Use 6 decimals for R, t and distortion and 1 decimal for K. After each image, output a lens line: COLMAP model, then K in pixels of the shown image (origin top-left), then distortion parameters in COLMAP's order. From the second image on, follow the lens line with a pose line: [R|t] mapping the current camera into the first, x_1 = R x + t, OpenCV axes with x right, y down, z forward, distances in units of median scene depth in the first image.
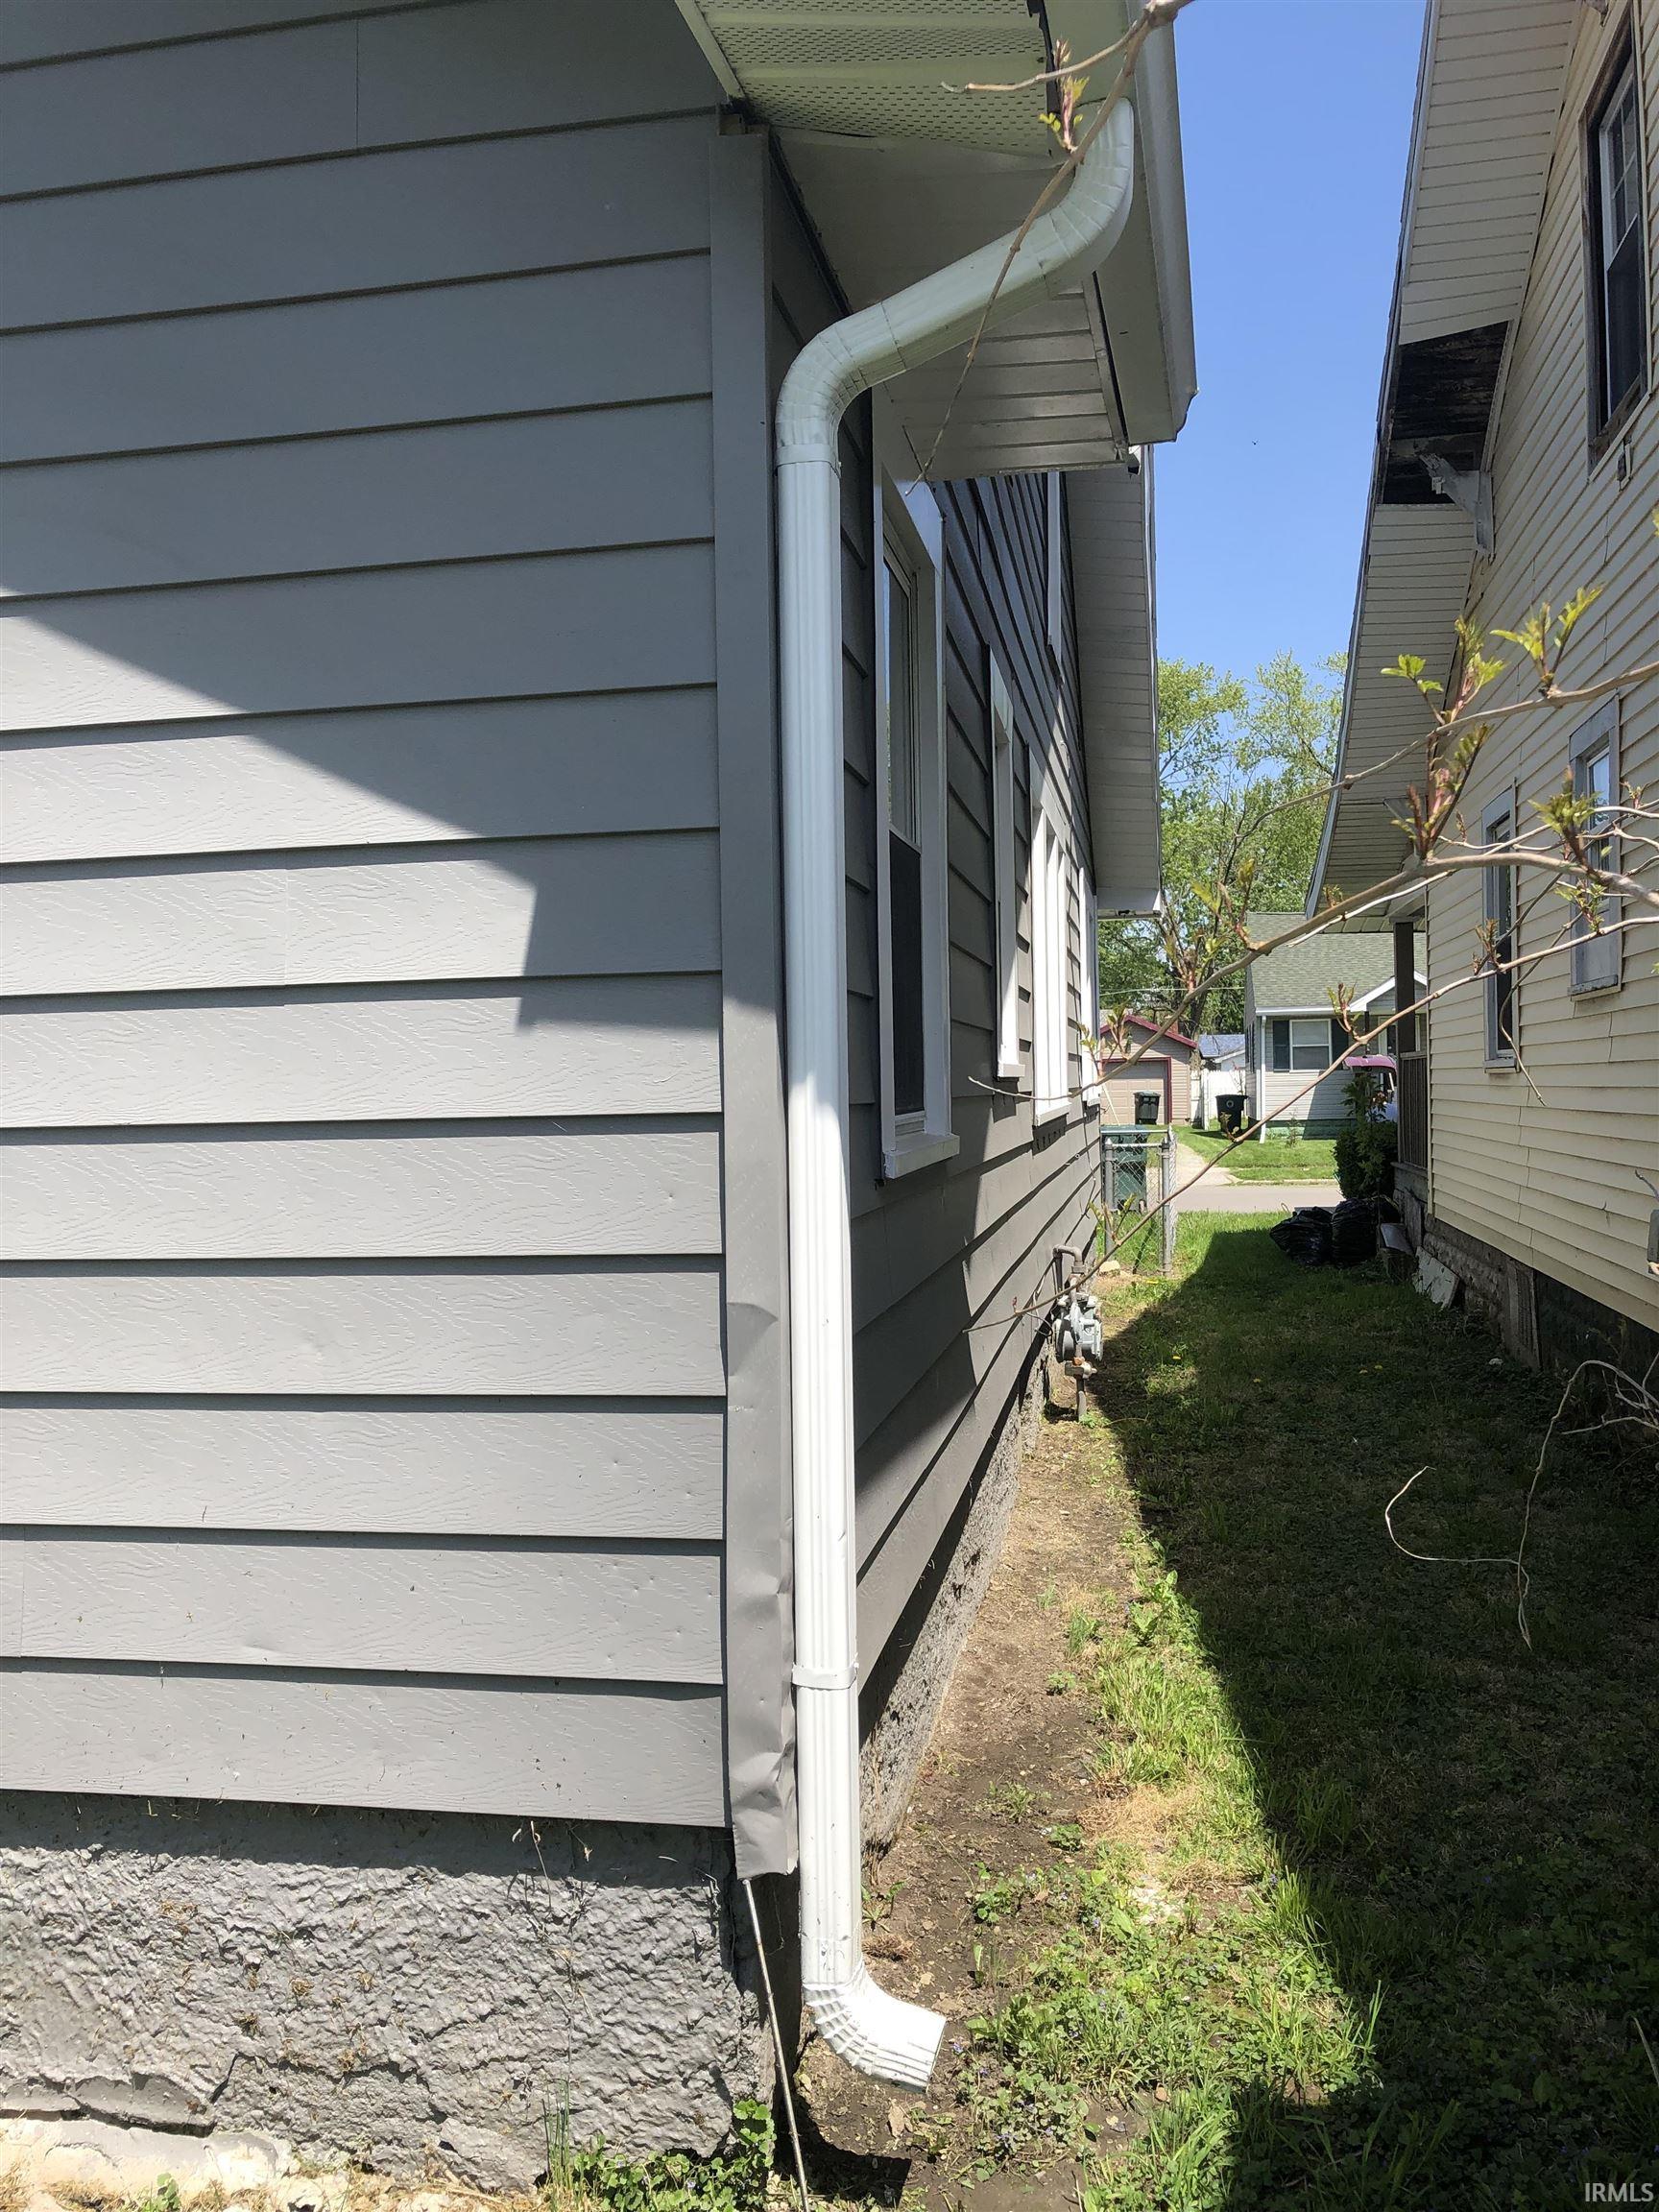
lens RADIAL K [[1782.0, 0, 829.5], [0, 1782.0, 1106.0], [0, 0, 1]] dist [0.002313, 0.002656]
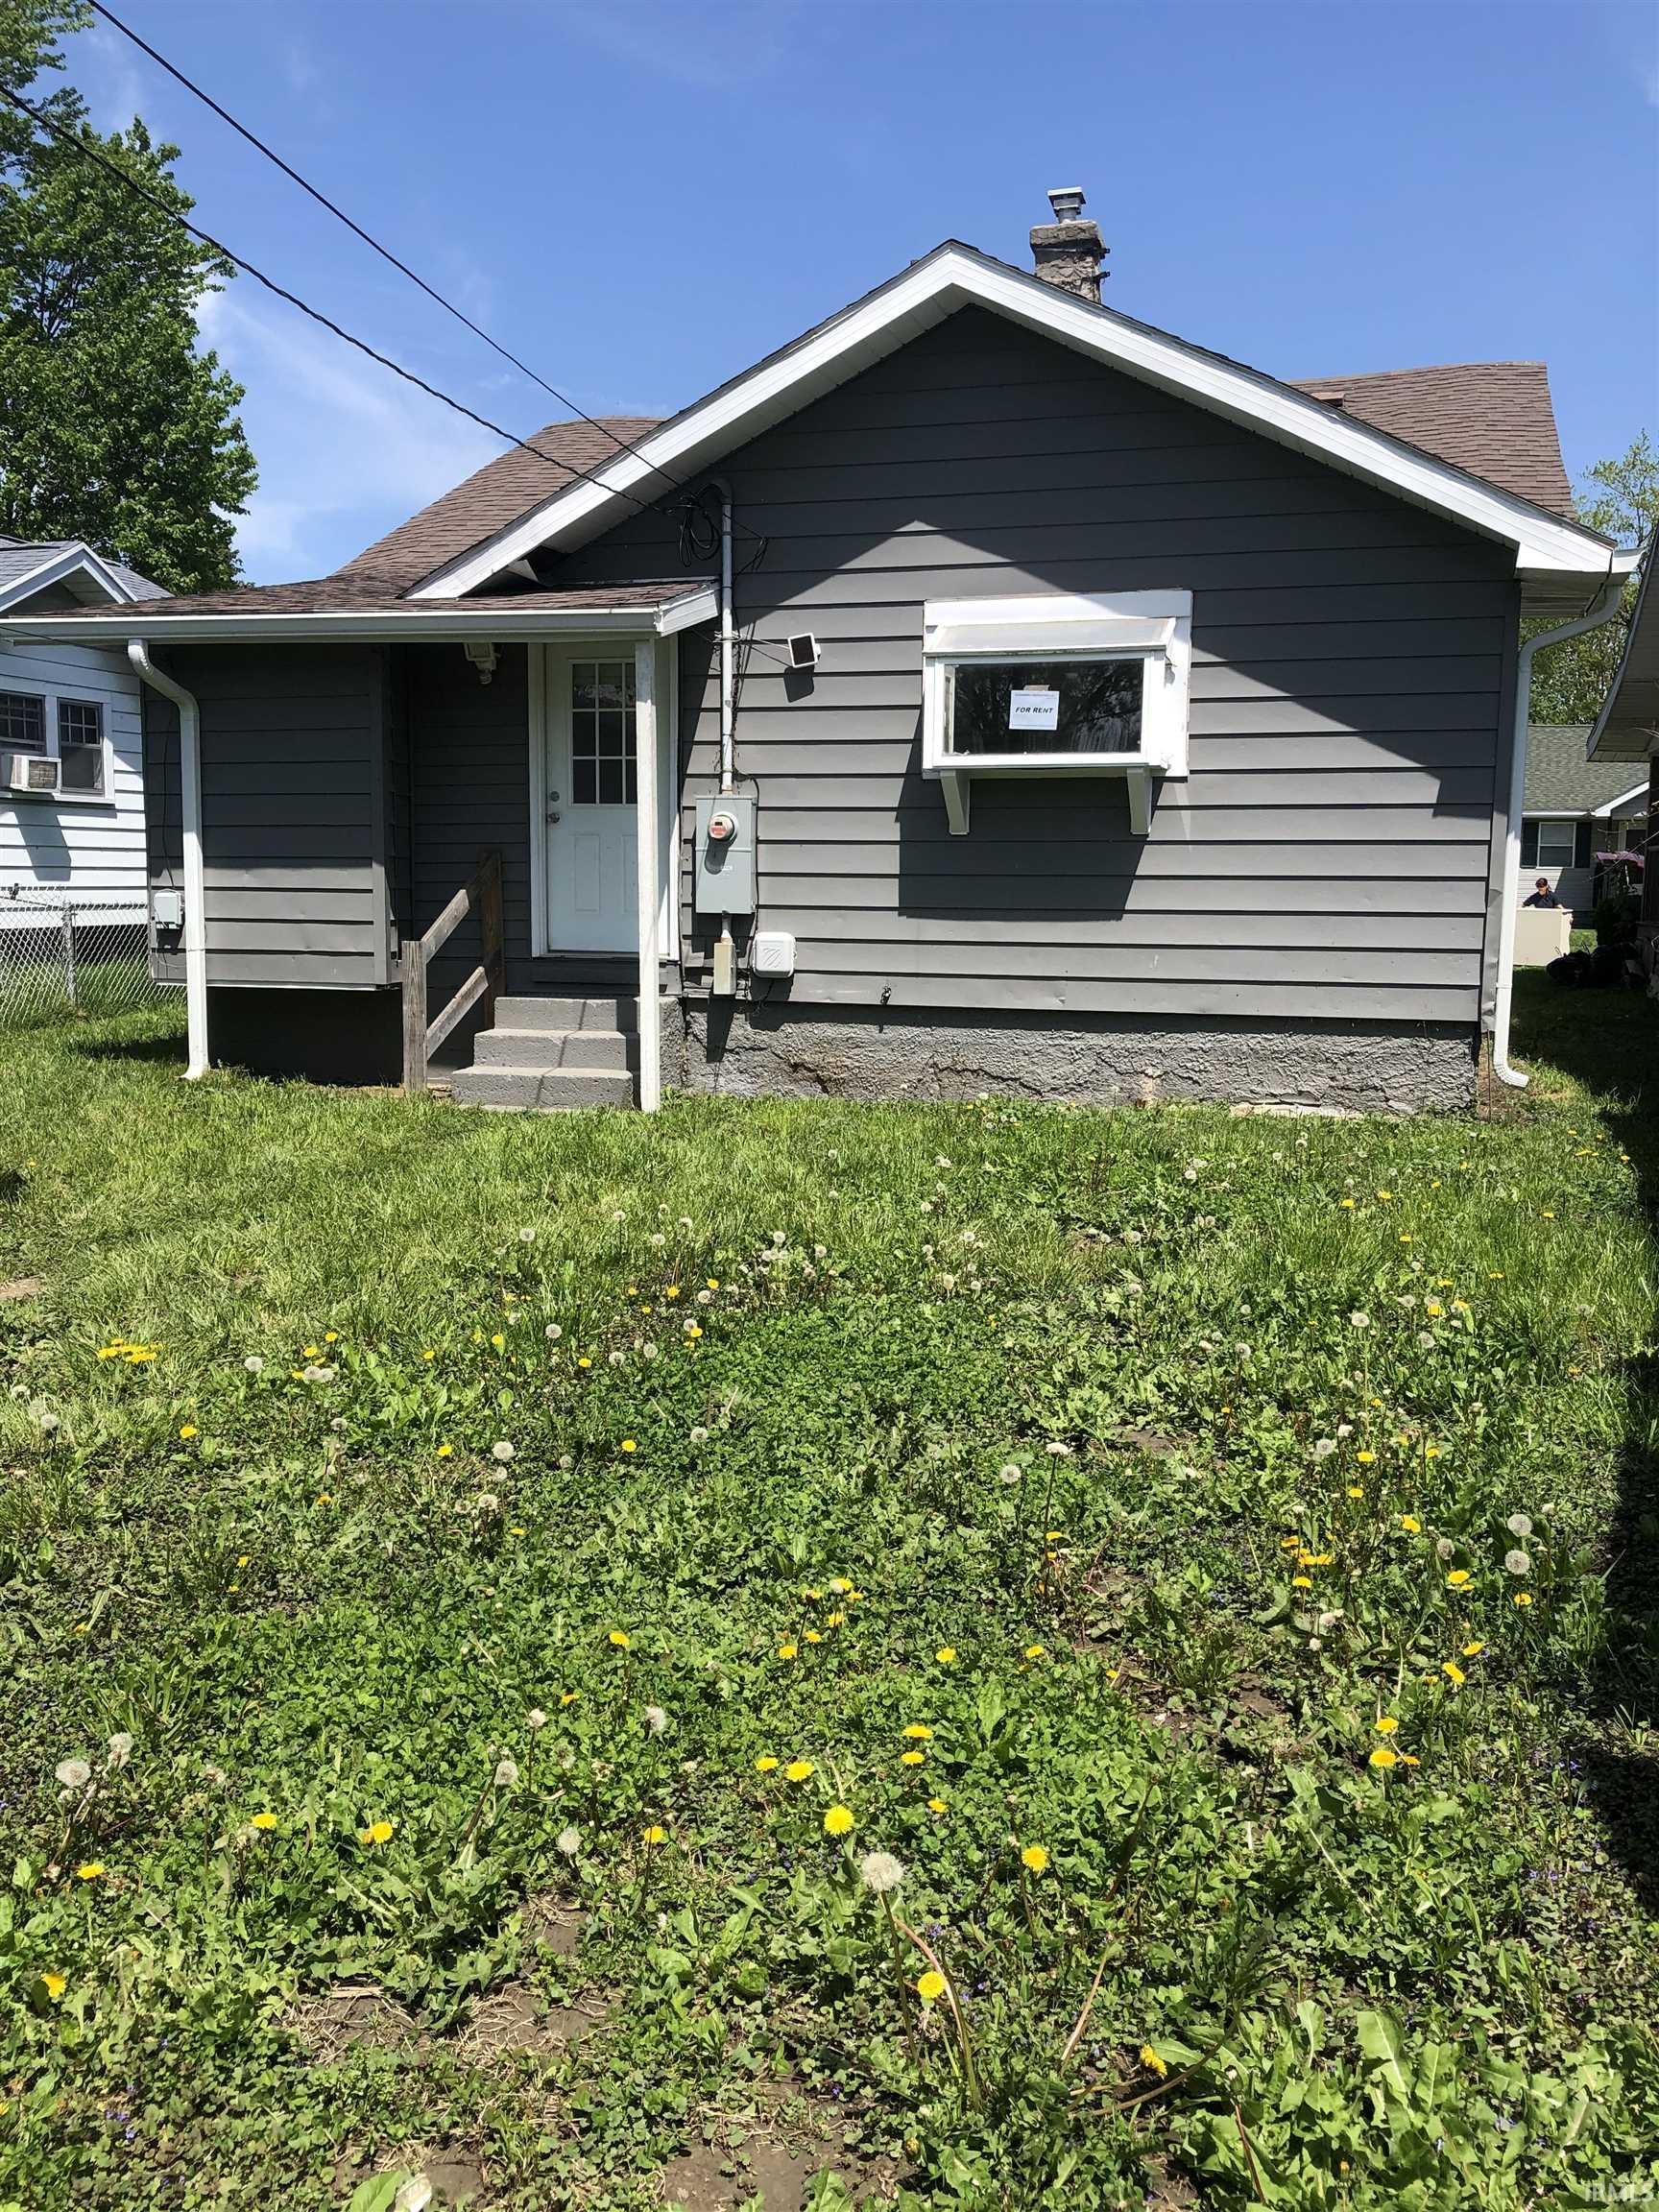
lens RADIAL K [[1816.2, 0, 829.5], [0, 1816.2, 1106.0], [0, 0, 1]] dist [0.098351, -0.158472]
pose [[0.994702, 0.047523, -0.091152, -1.073778], [-0.036784, 0.992560, 0.116067, 0.162118], [0.095990, -0.112099, 0.989050, -3.093799]]
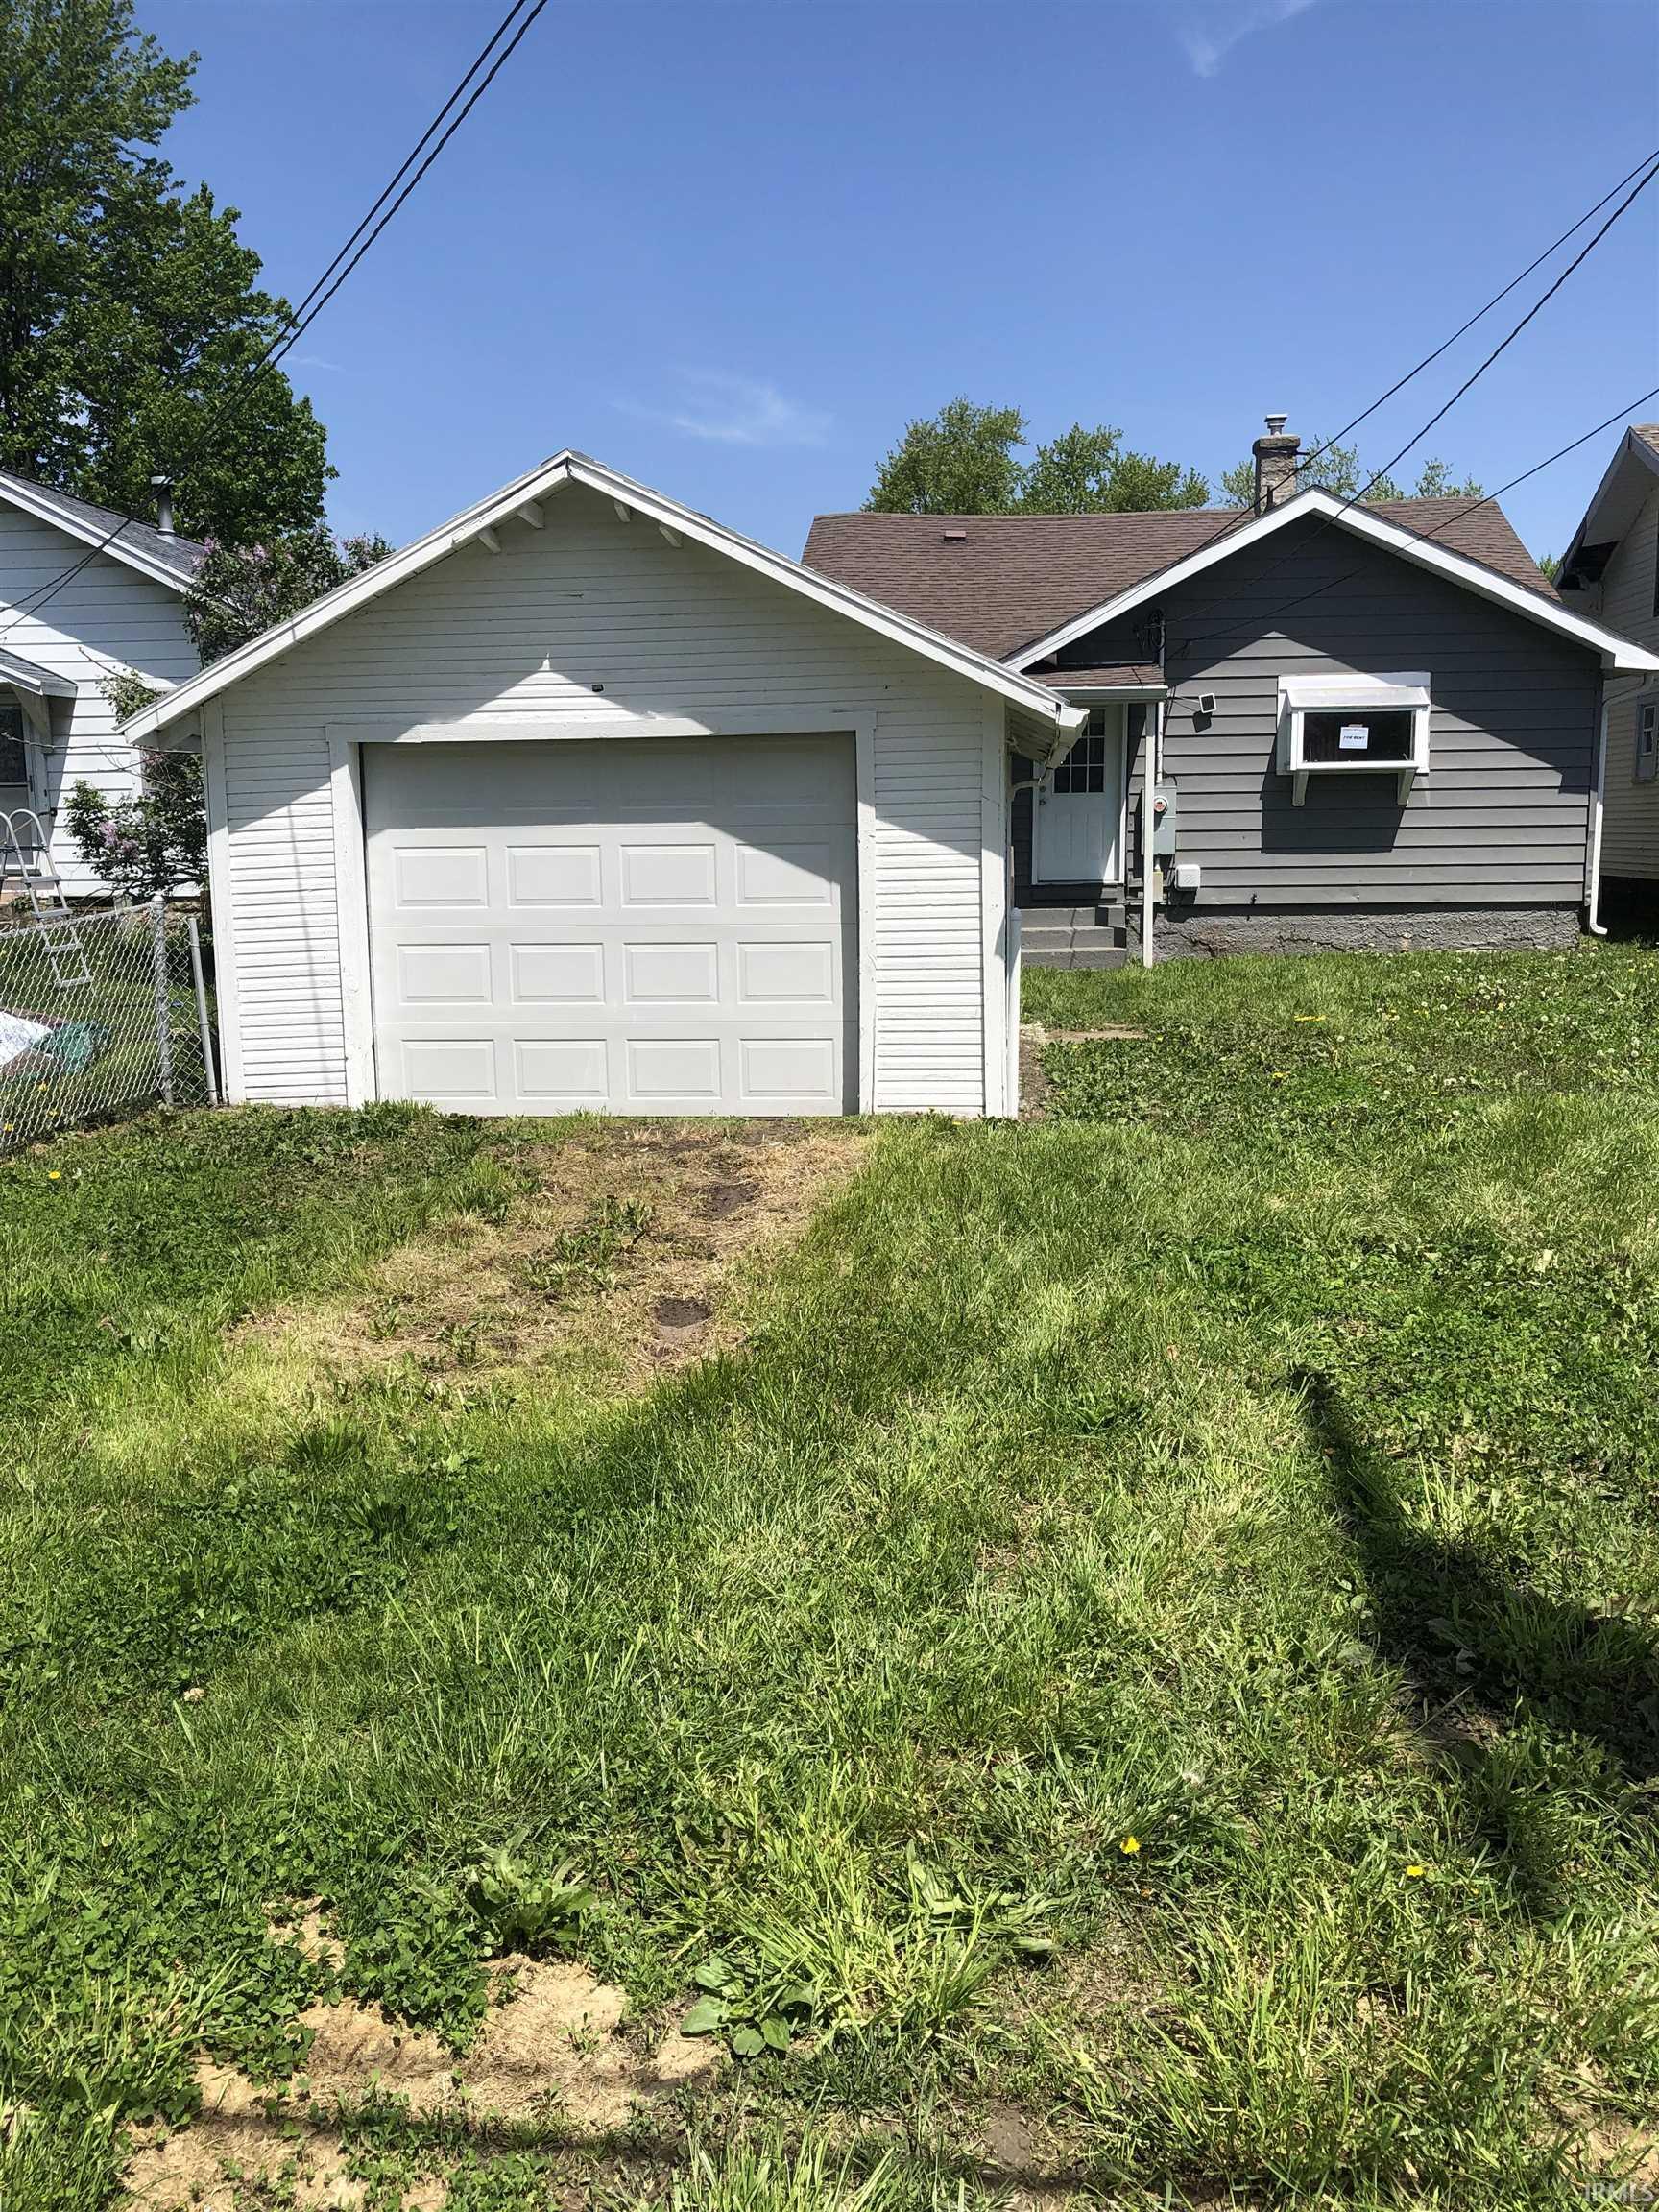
lens RADIAL K [[1816.2, 0, 829.5], [0, 1816.2, 1106.0], [0, 0, 1]] dist [0.098351, -0.158472]
pose [[0.994263, 0.000521, 0.106961, -3.918493], [-0.015222, 0.990499, 0.136673, 0.238485], [-0.105873, -0.137517, 0.984825, -6.228159]]
